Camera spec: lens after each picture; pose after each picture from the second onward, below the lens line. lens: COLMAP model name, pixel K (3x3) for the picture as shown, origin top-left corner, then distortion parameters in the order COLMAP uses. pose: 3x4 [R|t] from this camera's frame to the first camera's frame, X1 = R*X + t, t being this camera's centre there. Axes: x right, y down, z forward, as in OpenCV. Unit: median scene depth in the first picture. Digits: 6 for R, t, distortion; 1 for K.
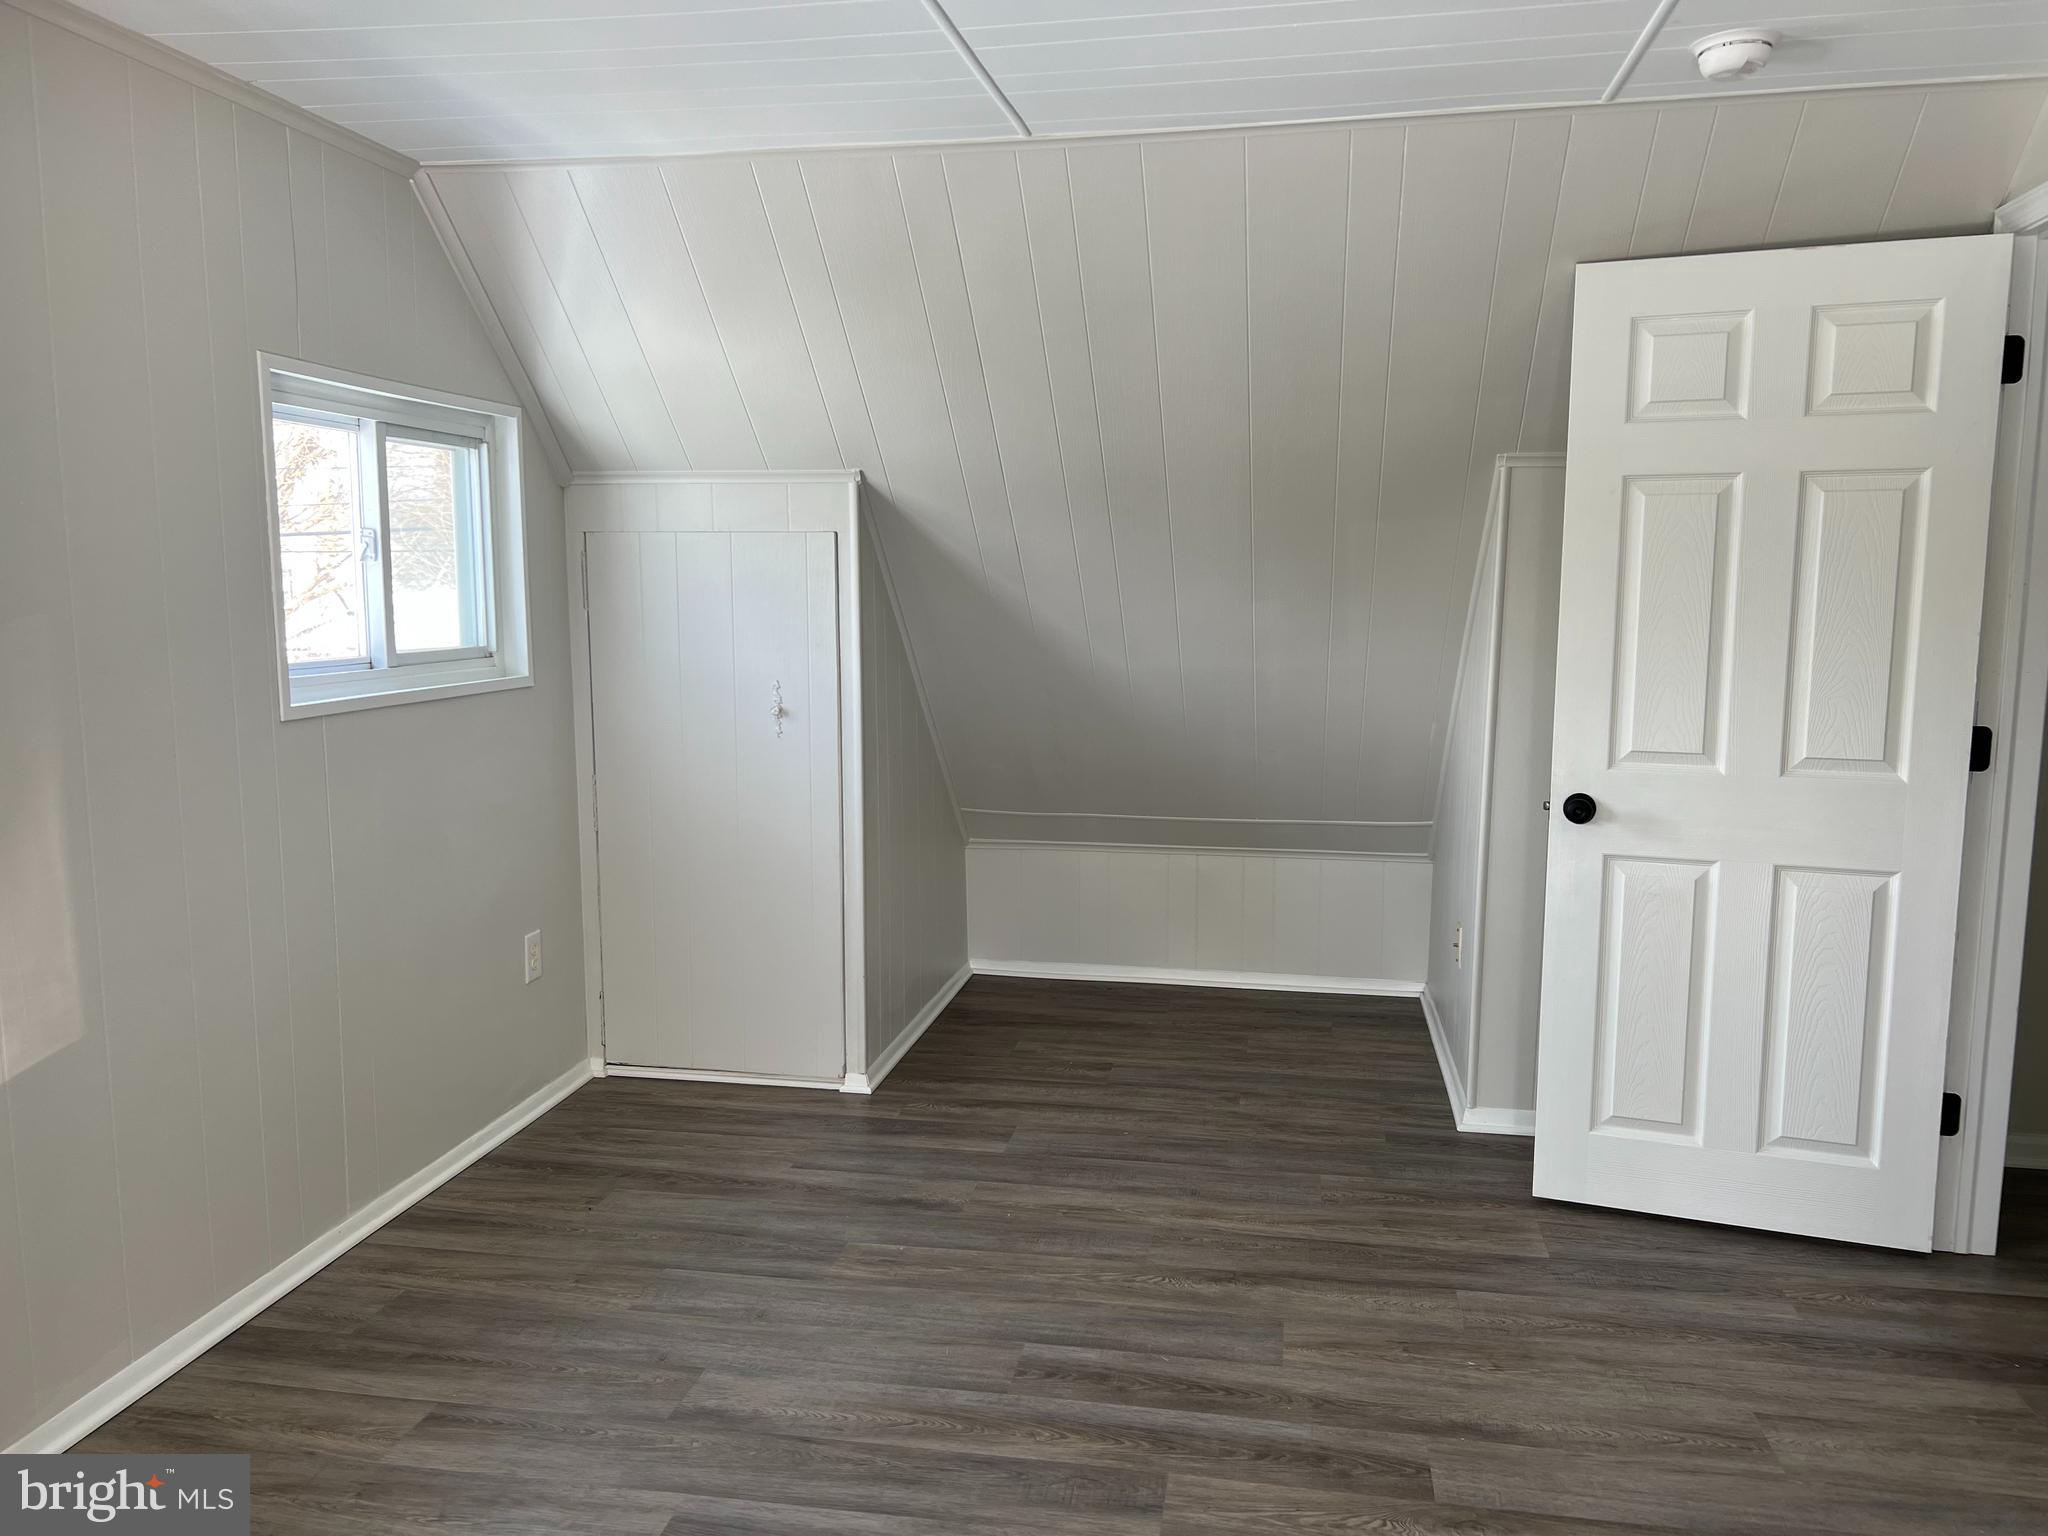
lens RADIAL K [[1537.3, 0, 1023.5], [0, 1537.3, 774.5], [0, 0, 1]] dist [0.016878, 0.004941]
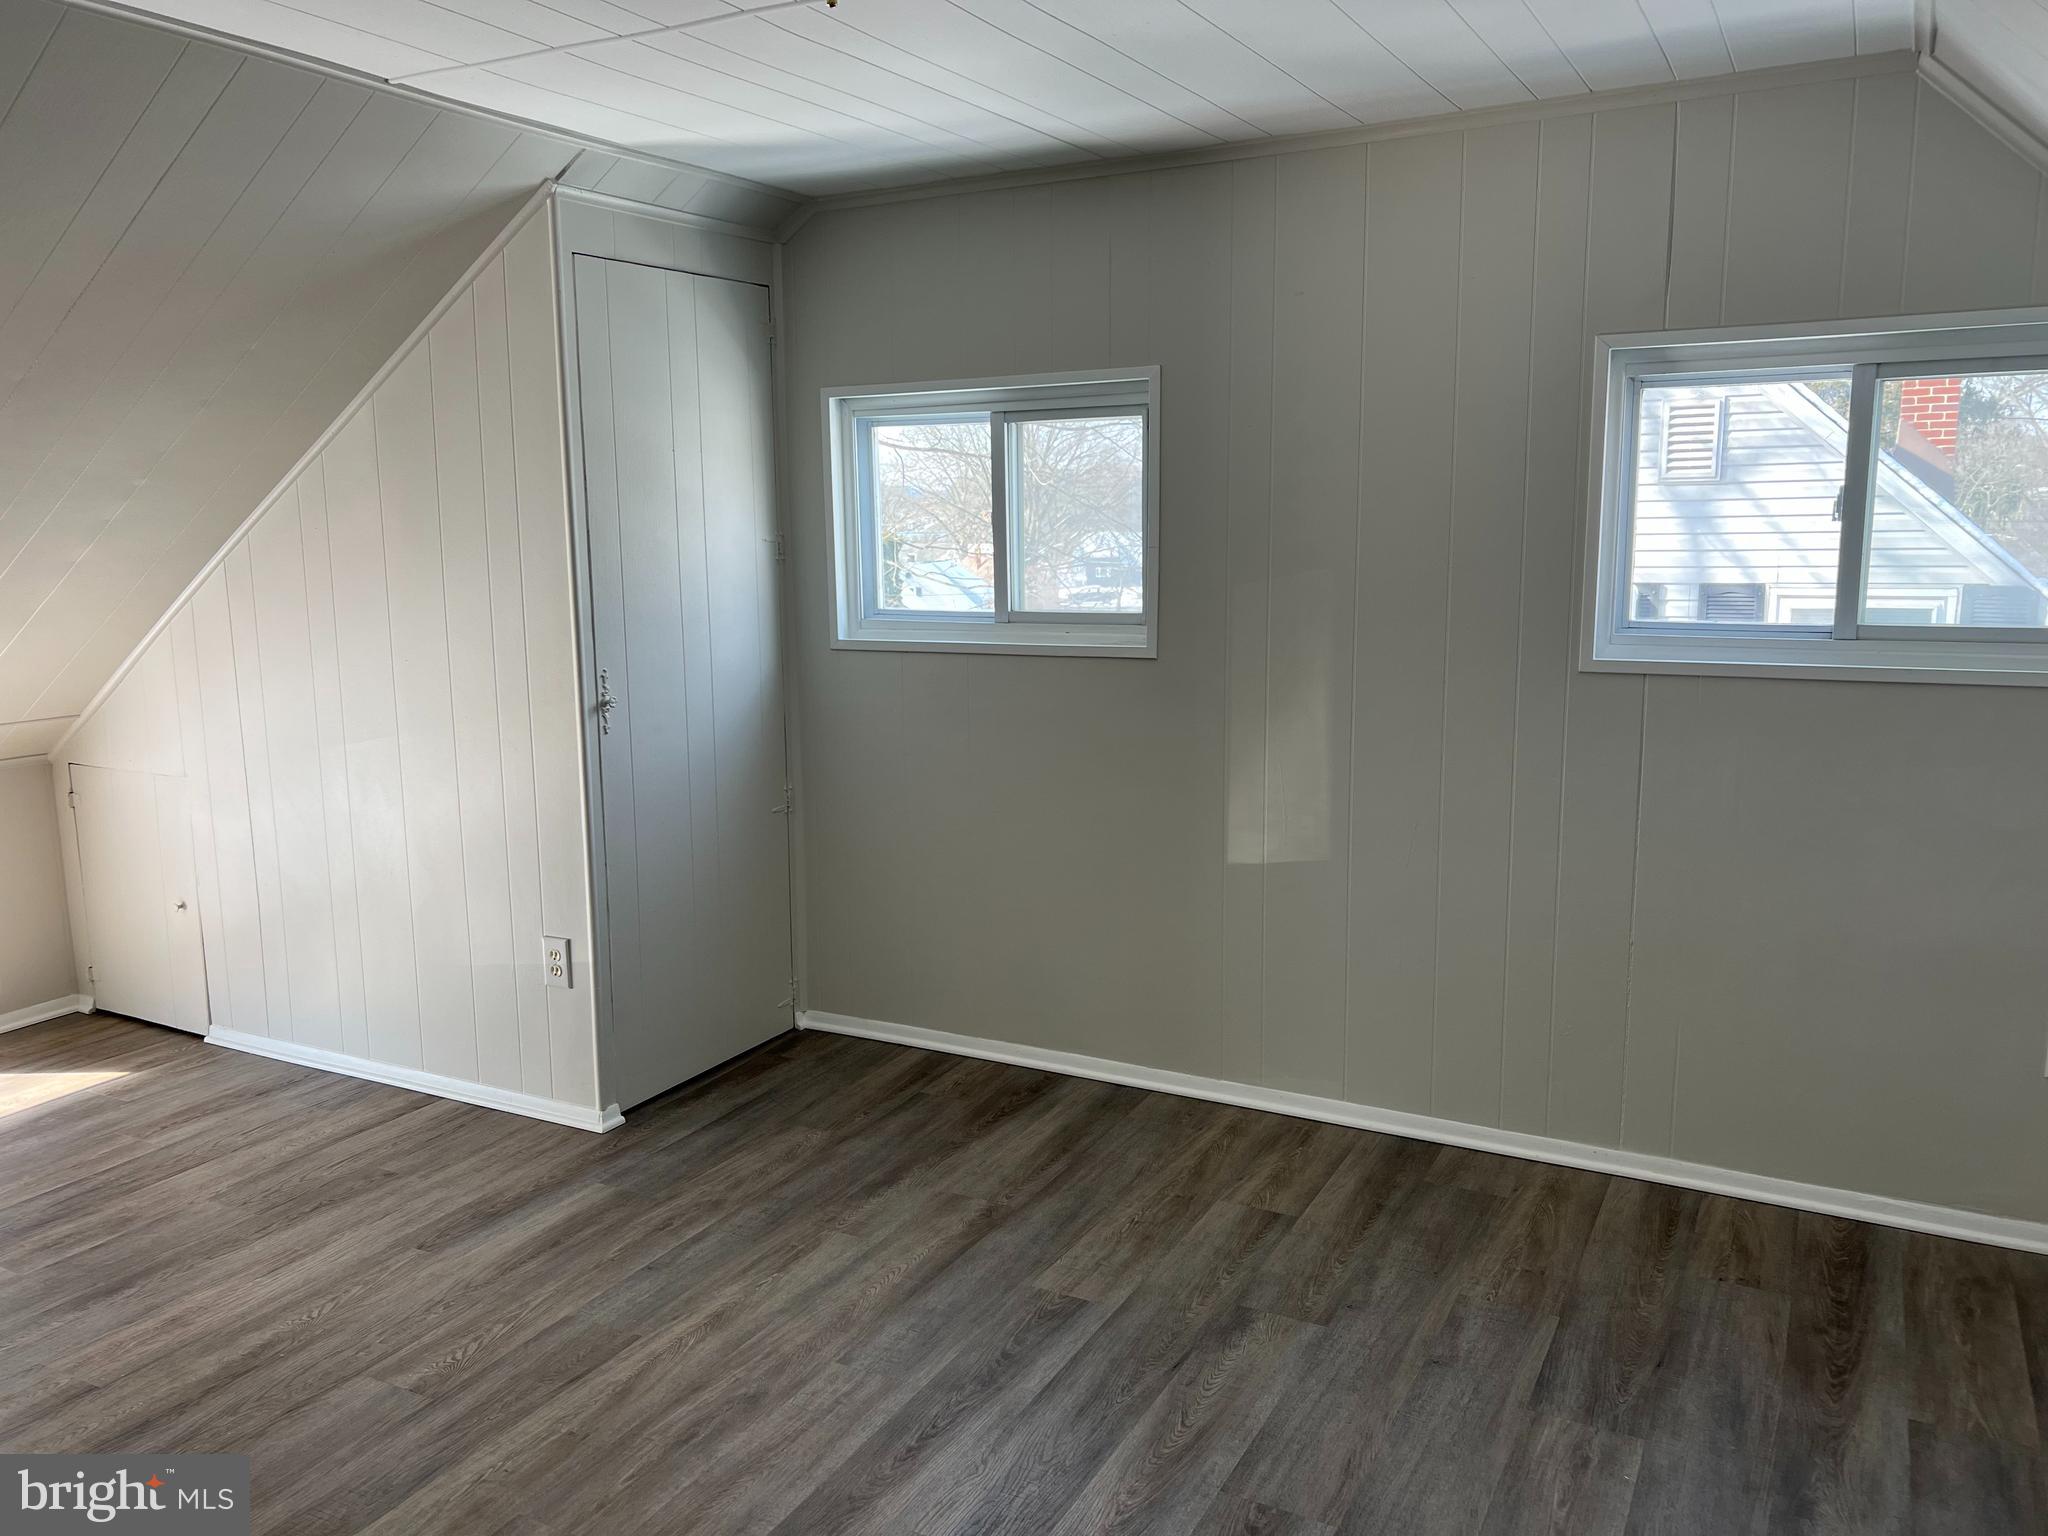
lens RADIAL K [[1537.3, 0, 1025.7], [0, 1537.3, 761.2], [0, 0, 1]] dist [0.016878, 0.004941]
pose [[-0.312867, 0.147548, -0.938266, 0.692867], [-0.110866, 0.975434, 0.190361, -0.138856], [0.943304, 0.163579, -0.288823, 0.954120]]
